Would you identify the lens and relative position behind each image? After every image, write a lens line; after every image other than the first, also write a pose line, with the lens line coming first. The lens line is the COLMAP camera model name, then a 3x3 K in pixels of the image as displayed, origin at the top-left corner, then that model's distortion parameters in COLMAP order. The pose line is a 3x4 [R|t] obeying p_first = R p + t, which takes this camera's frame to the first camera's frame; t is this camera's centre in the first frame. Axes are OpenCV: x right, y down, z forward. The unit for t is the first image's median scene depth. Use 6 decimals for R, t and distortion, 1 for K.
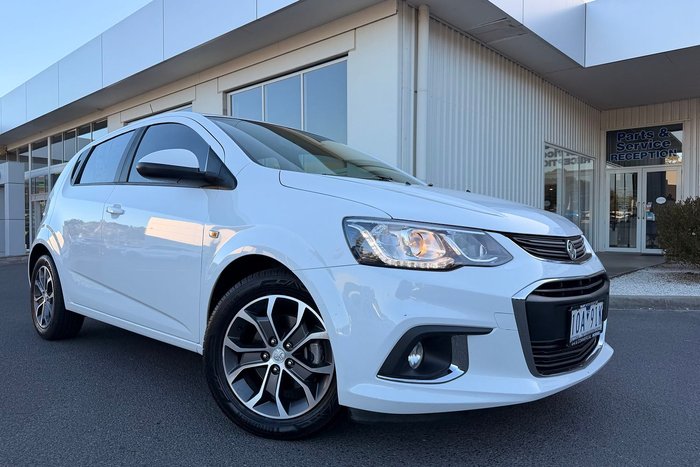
lens RADIAL K [[485.2, 0, 350.0], [0, 485.2, 233.5], [0, 0, 1]] dist [0.042930, -0.061283]
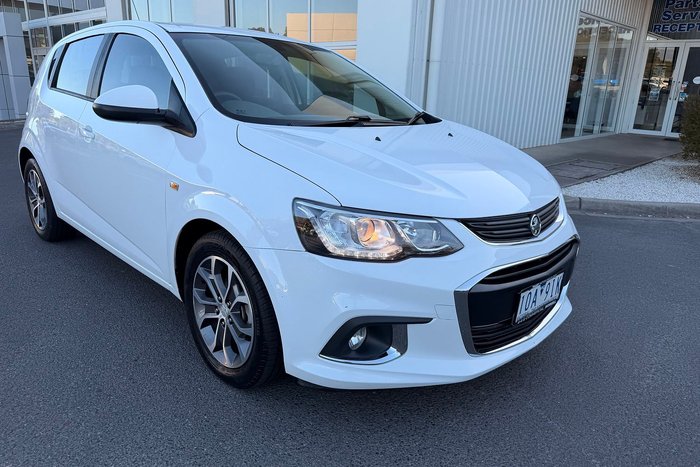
lens RADIAL K [[492.3, 0, 350.0], [0, 492.3, 233.5], [0, 0, 1]] dist [-0.009119, 0.001446]
pose [[0.998875, 0.038585, -0.027553, 0.092323], [-0.029444, 0.960309, 0.277381, -0.173858], [0.037162, -0.276257, 0.960365, 0.033977]]
